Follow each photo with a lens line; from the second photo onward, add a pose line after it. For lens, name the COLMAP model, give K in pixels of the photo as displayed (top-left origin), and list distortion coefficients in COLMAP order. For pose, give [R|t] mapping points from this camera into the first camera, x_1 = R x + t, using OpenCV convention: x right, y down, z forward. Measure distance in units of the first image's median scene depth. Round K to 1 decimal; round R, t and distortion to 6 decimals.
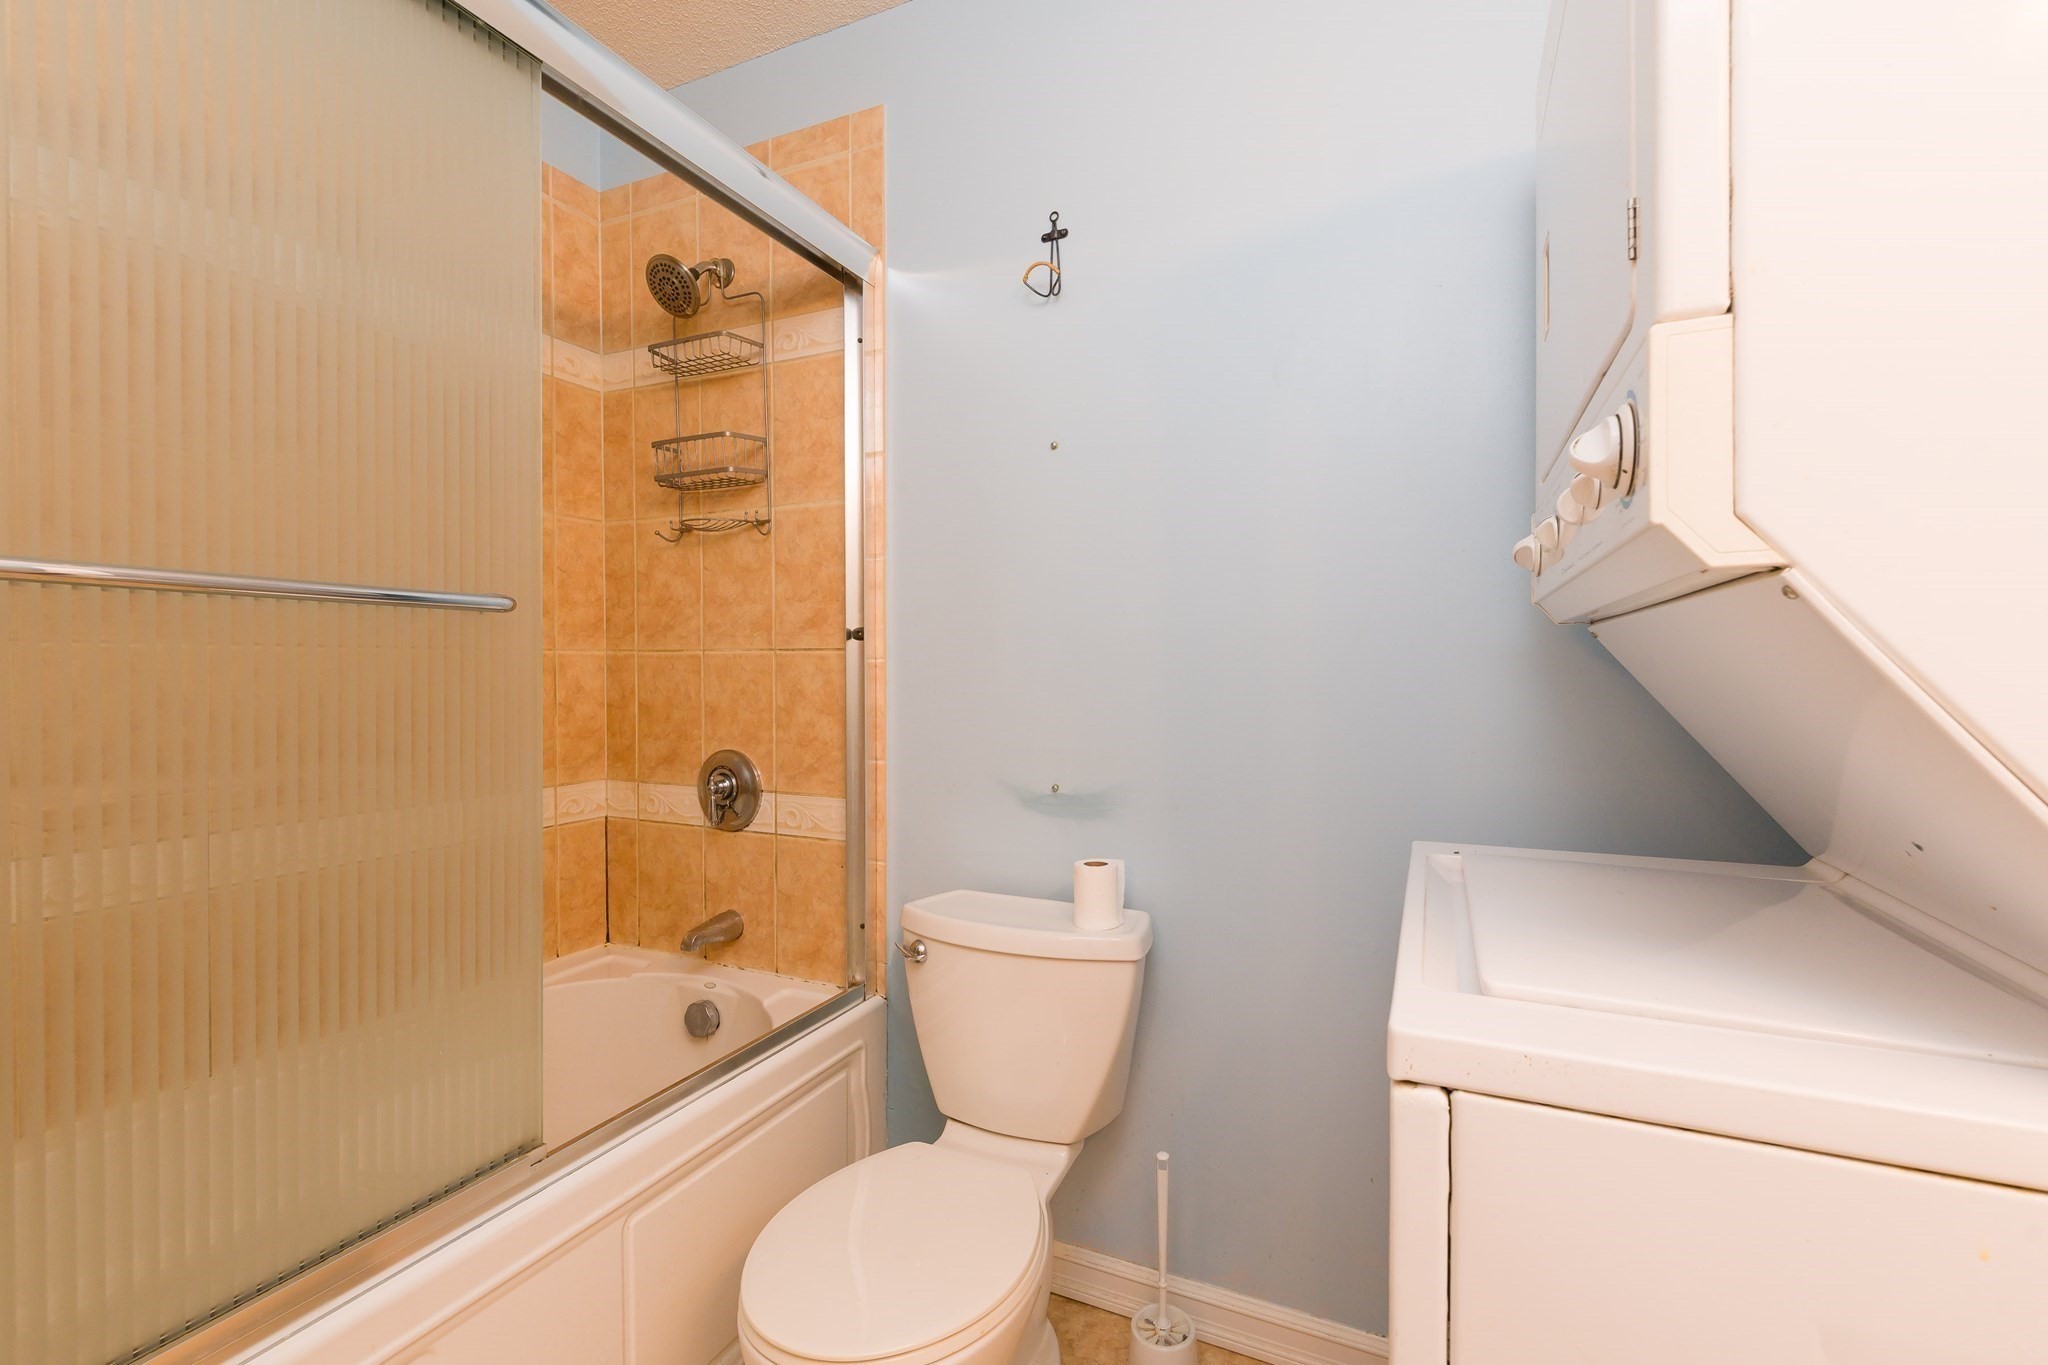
lens RADIAL K [[871.1, 0, 1036.2], [0, 871.1, 677.9], [0, 0, 1]] dist [0.002107, 0.000113]
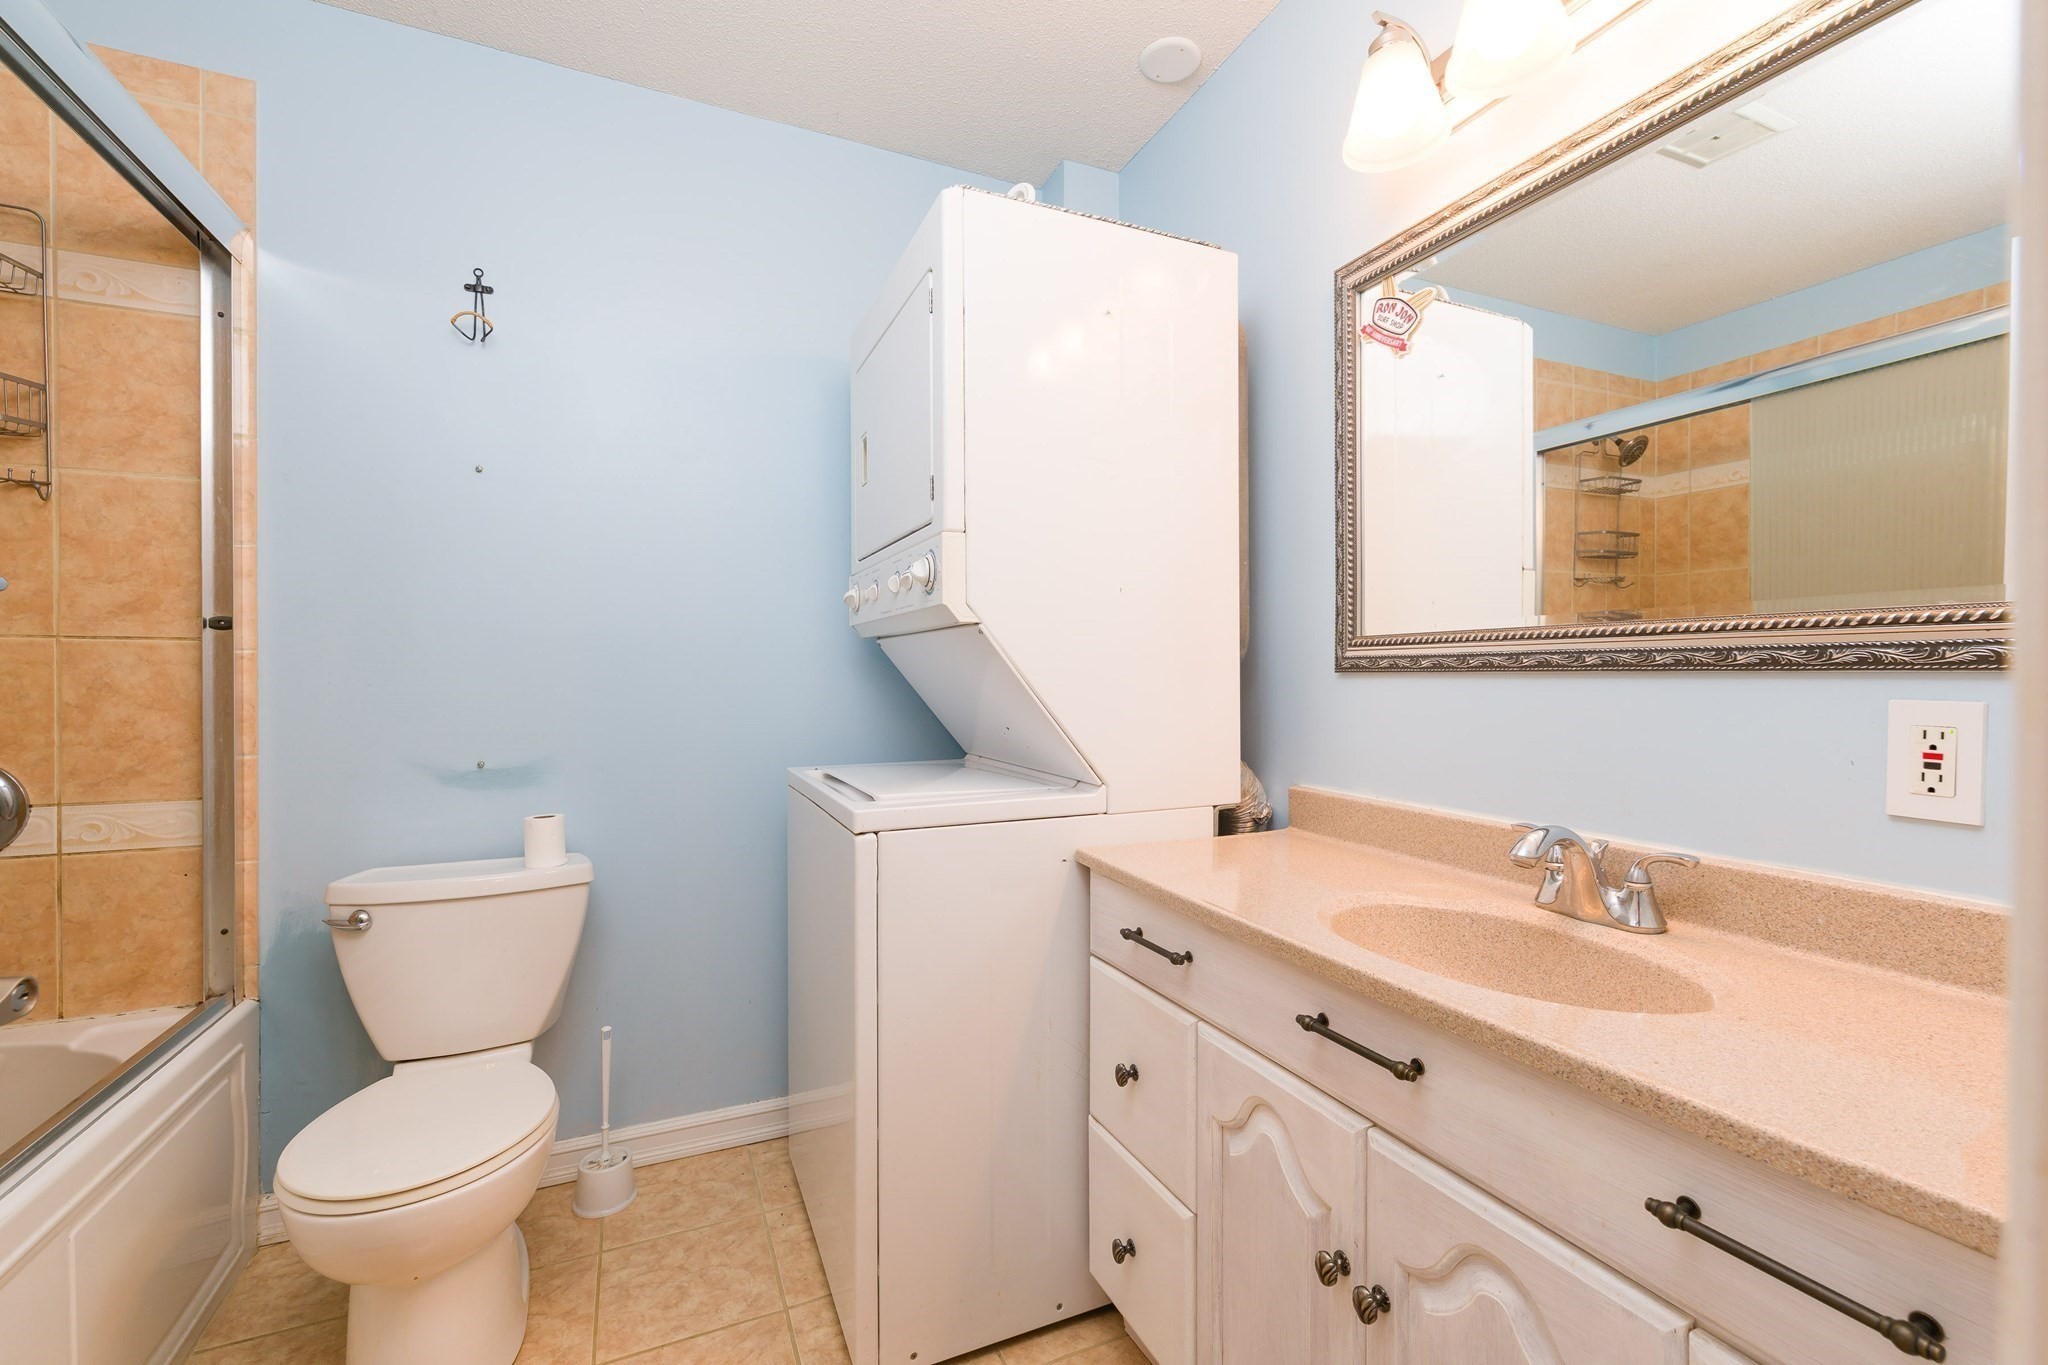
lens RADIAL K [[871.1, 0, 1036.2], [0, 871.1, 677.9], [0, 0, 1]] dist [0.002107, 0.000113]
pose [[0.658252, -0.000954, 0.752797, -0.326599], [0.006702, 0.999967, -0.004594, 0.018983], [-0.752768, 0.008069, 0.658236, -0.286019]]
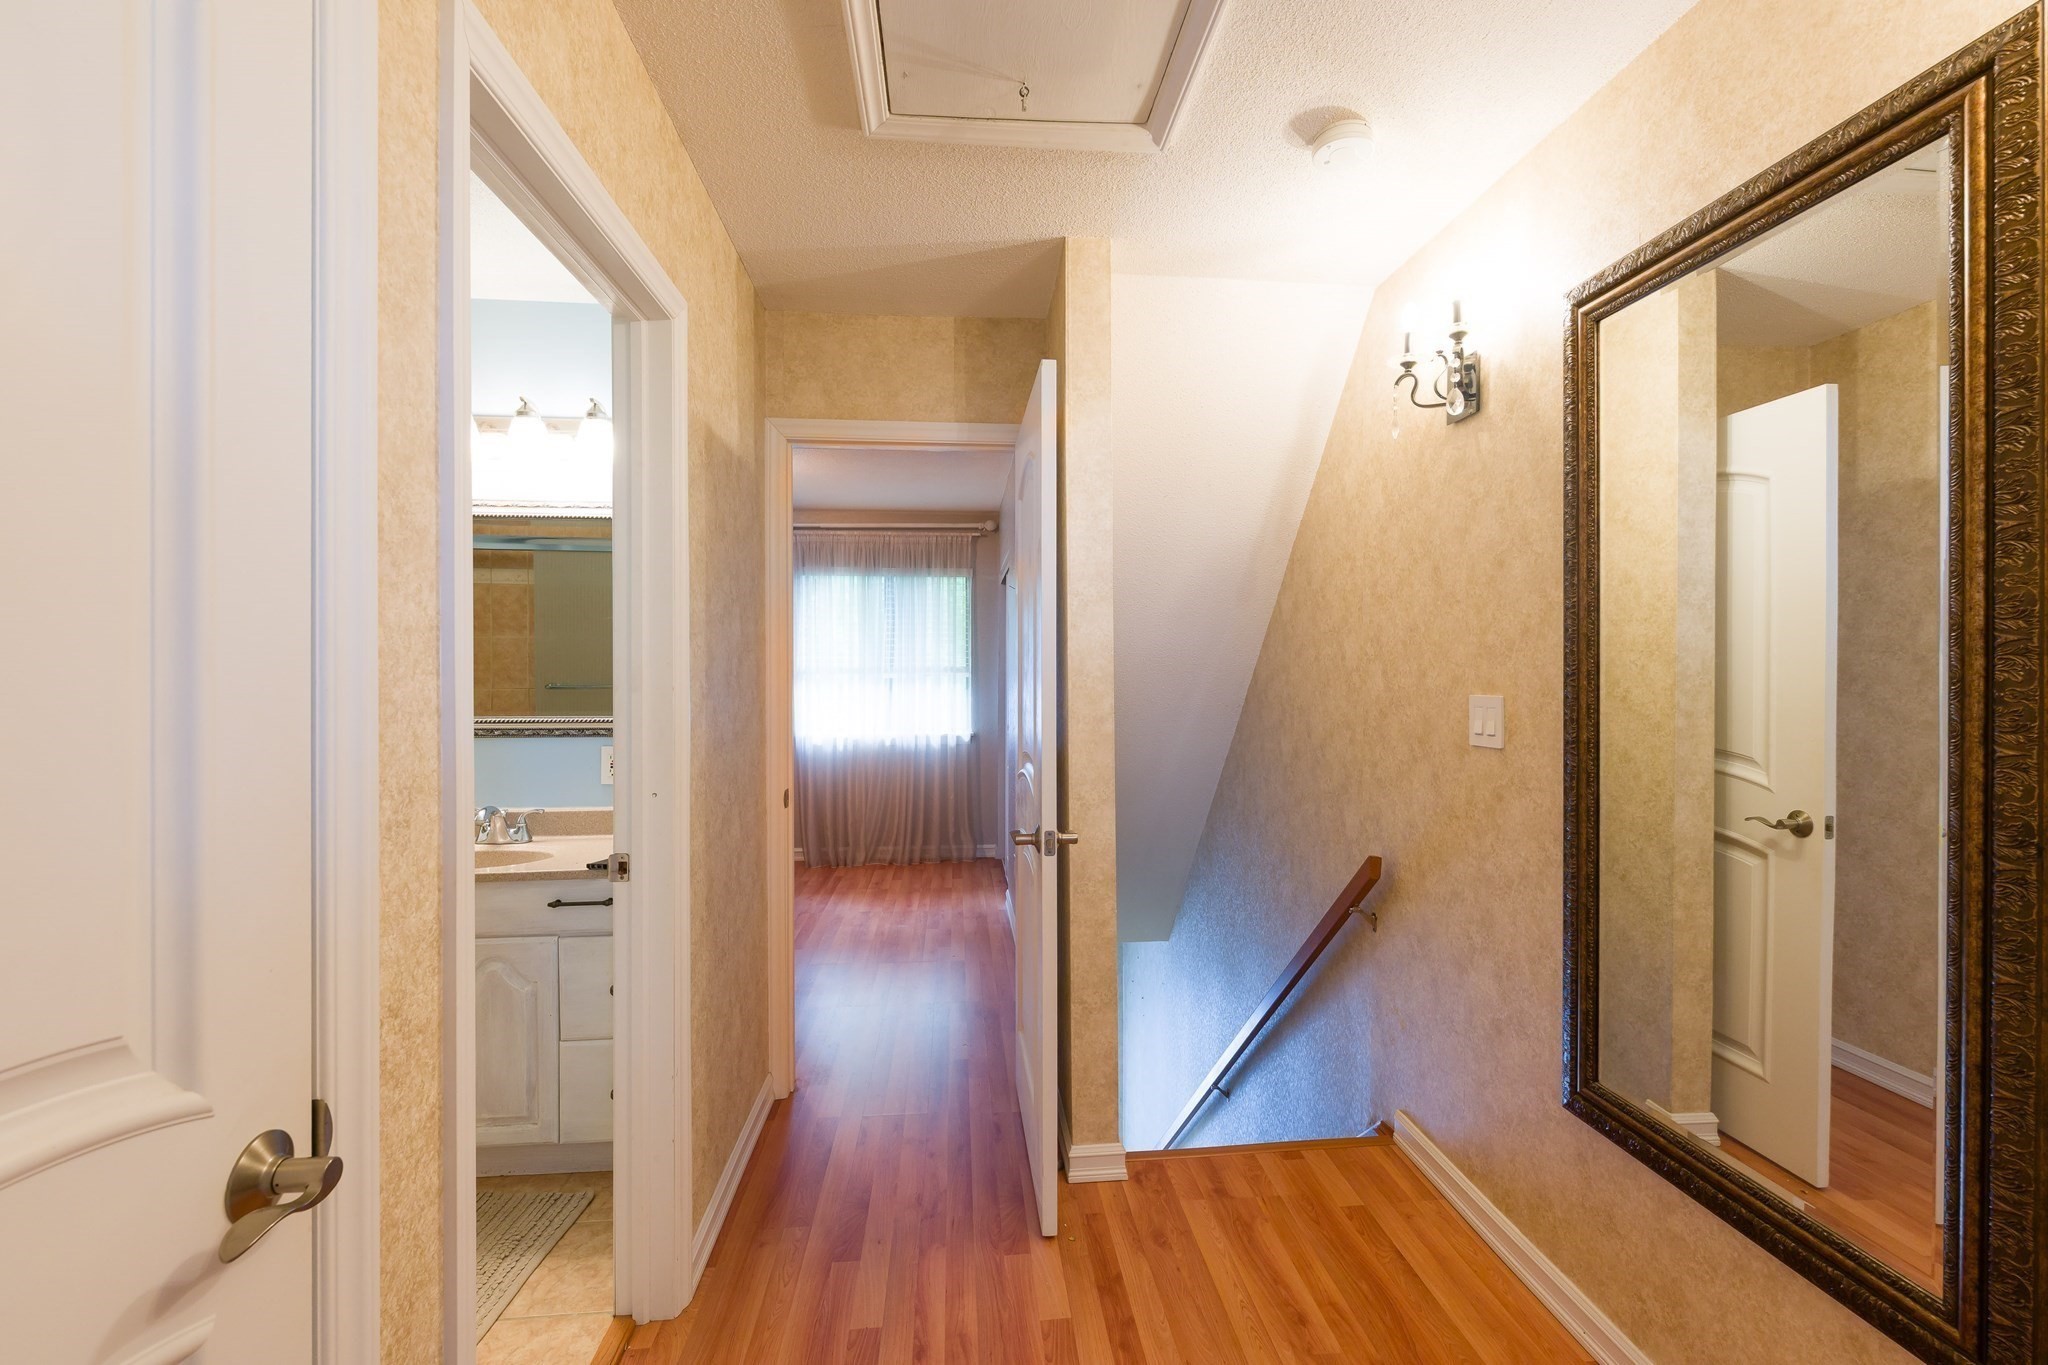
lens RADIAL K [[871.1, 0, 1036.2], [0, 871.1, 677.9], [0, 0, 1]] dist [0.002107, 0.000113]
pose [[-0.499556, -0.007225, 0.866251, -0.749784], [0.005383, 0.999920, 0.011443, -0.031679], [-0.866265, 0.010379, -0.499478, -0.259105]]
